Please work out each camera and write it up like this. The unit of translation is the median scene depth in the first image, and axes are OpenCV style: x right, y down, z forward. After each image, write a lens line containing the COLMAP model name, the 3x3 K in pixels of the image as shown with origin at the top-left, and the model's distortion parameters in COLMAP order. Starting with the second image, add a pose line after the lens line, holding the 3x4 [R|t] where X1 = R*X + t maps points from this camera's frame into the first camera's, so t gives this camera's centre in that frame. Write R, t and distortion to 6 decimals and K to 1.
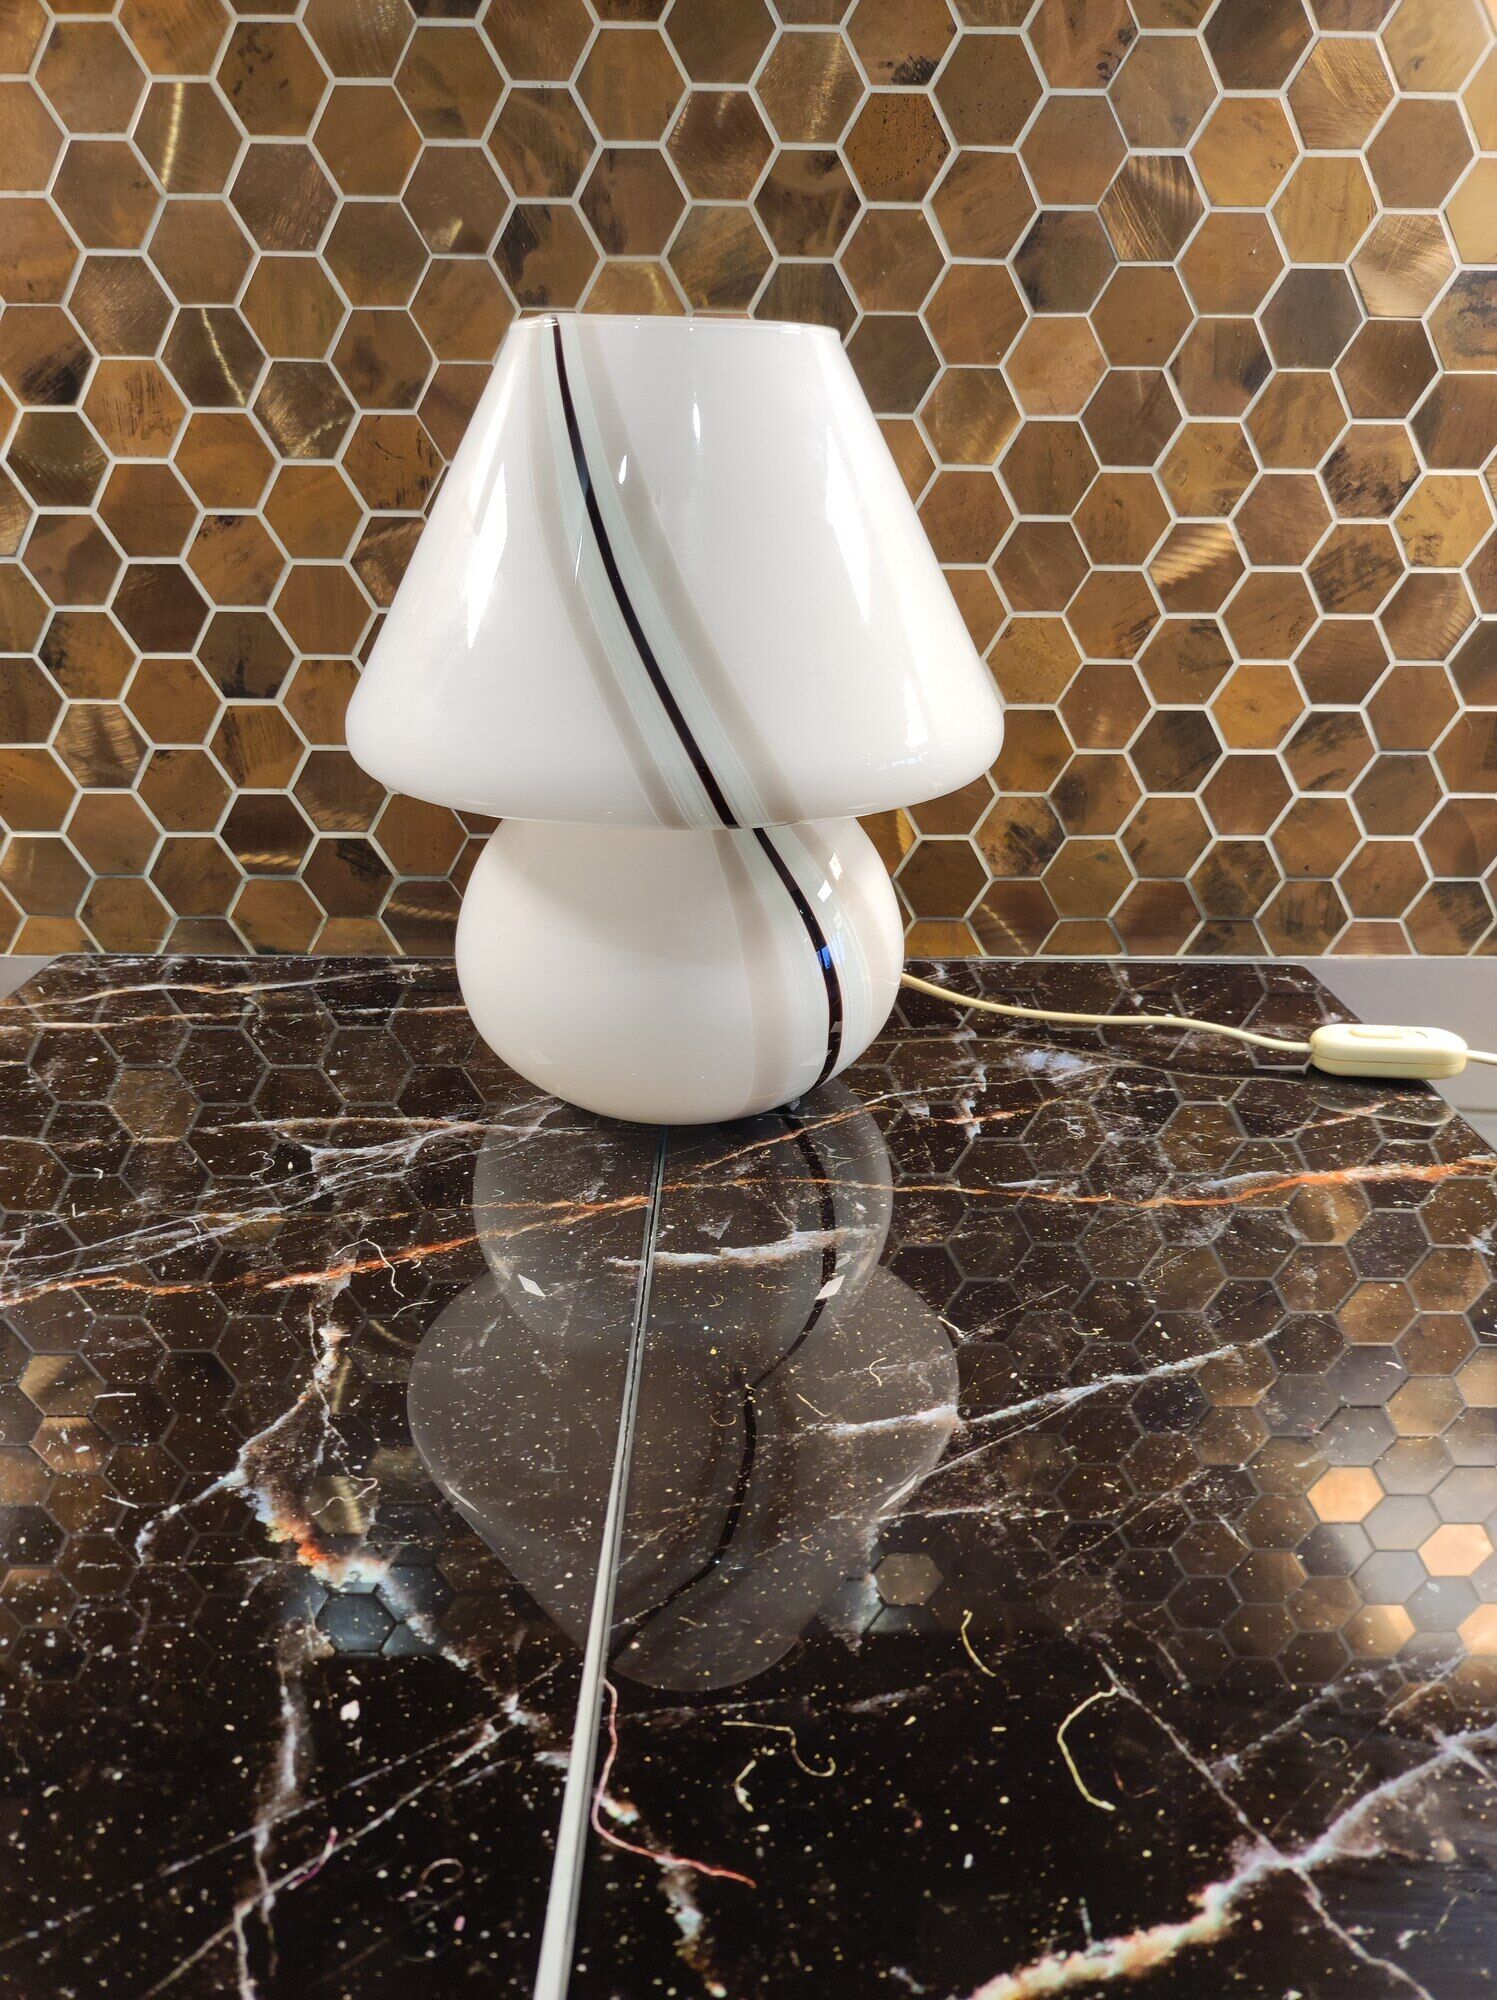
lens RADIAL K [[1530.9, 0, 751.7], [0, 1530.9, 1006.1], [0, 0, 1]] dist [-0.006822, -0.002054]
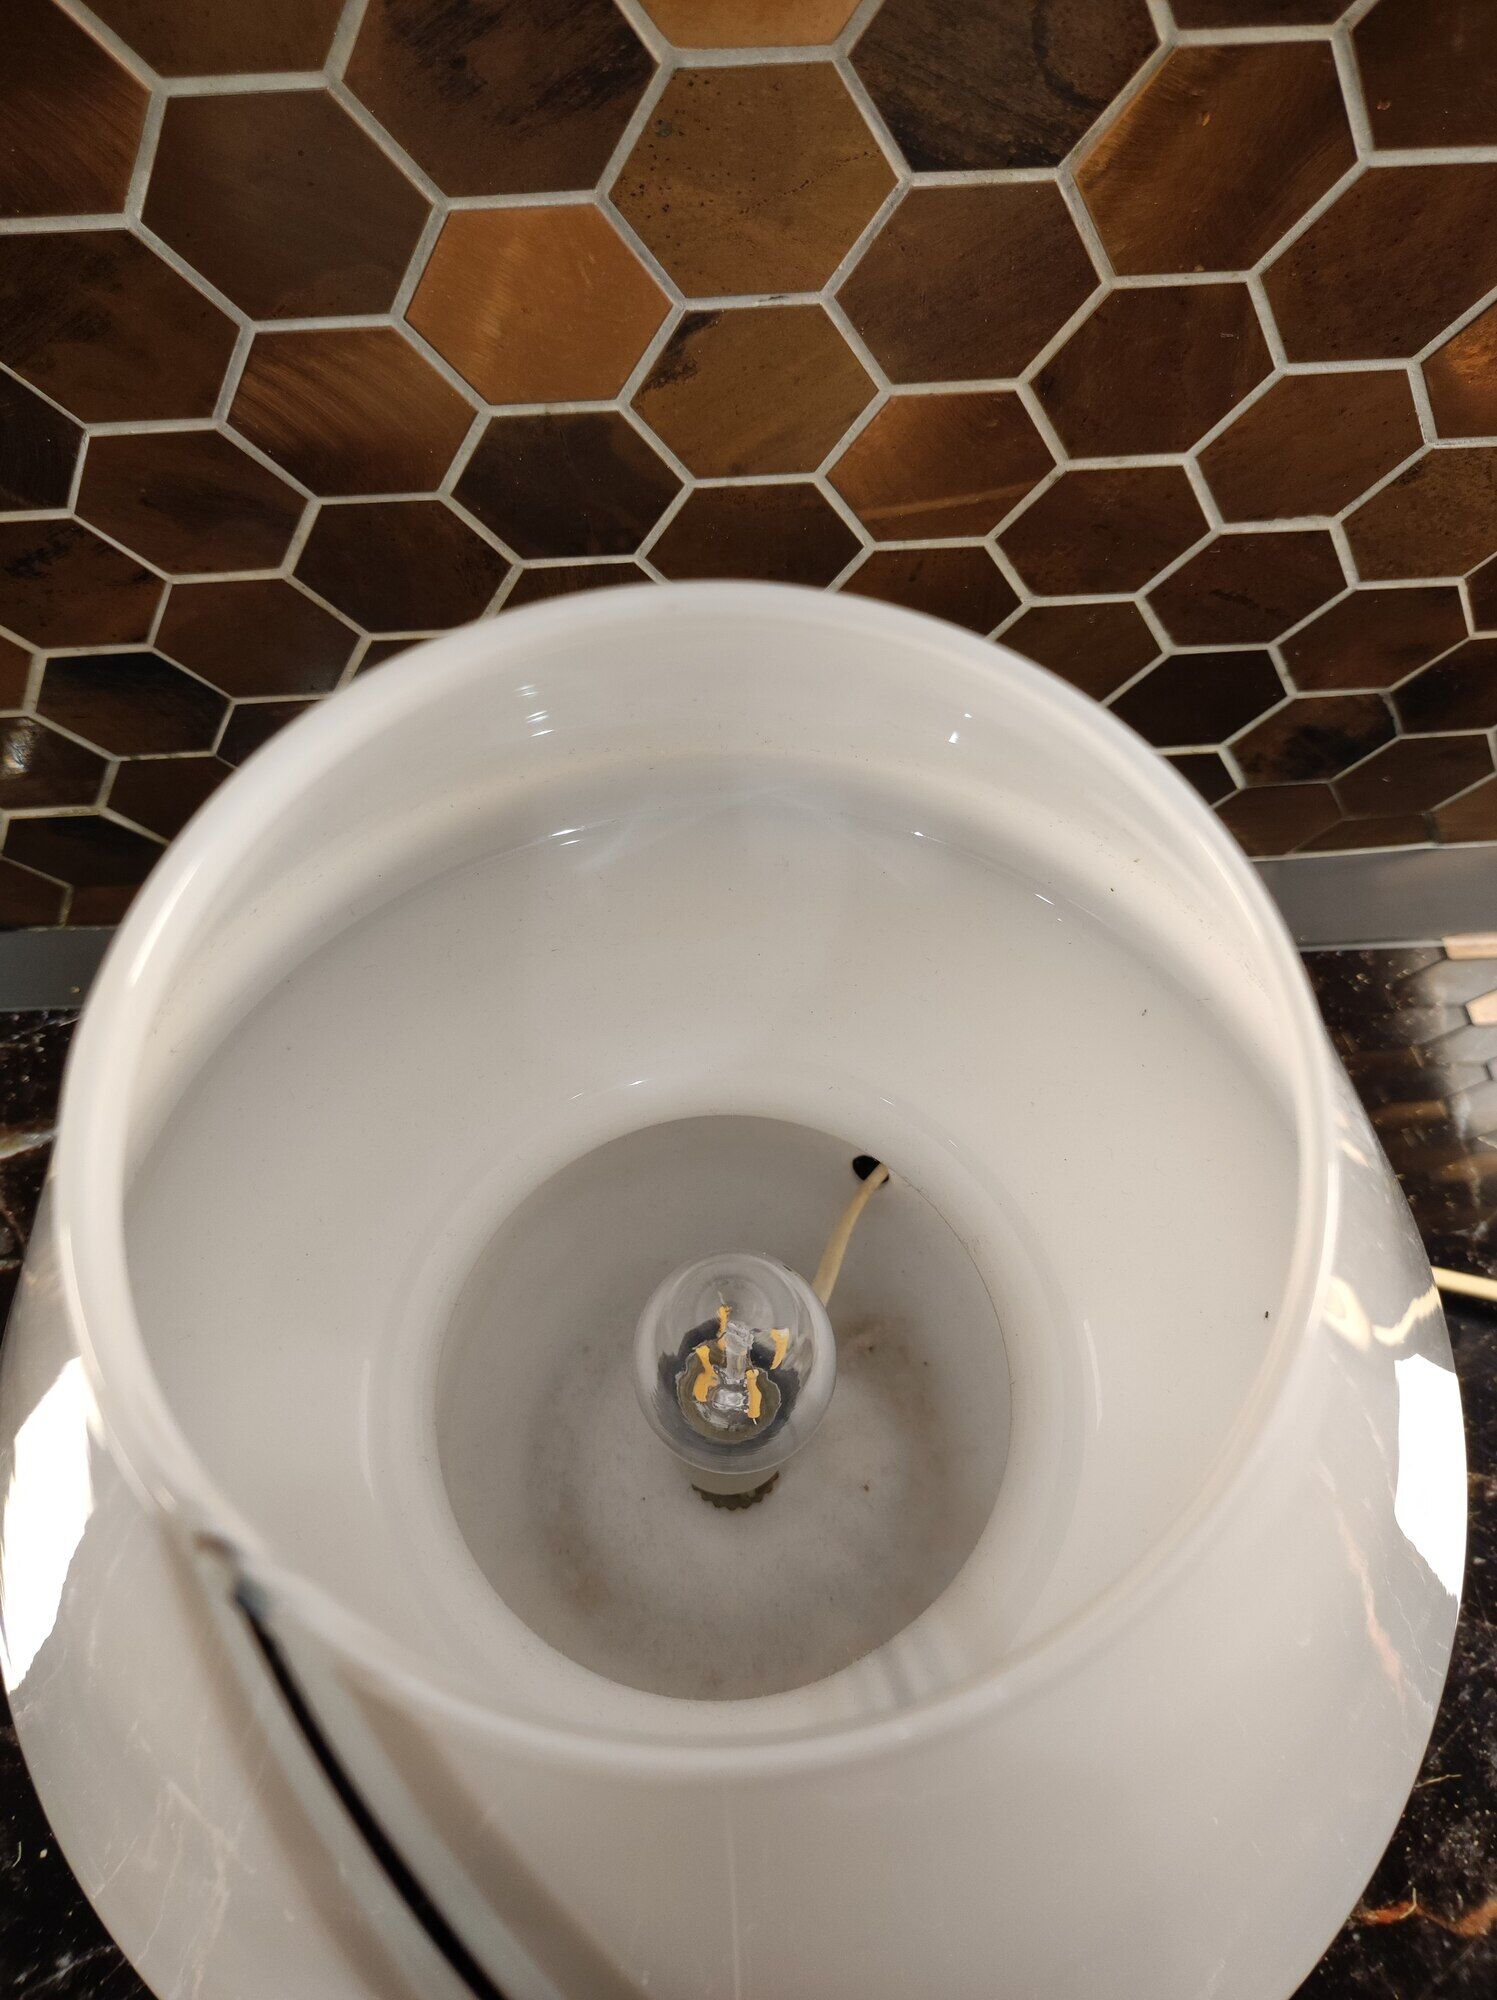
lens RADIAL K [[1530.9, 0, 744.1], [0, 1530.9, 1000.3], [0, 0, 1]] dist [-0.006822, -0.002054]
pose [[0.999137, -0.041420, 0.003162, -0.035765], [0.026912, 0.703414, 0.710271, -0.525953], [-0.031644, -0.709572, 0.703922, 0.686586]]
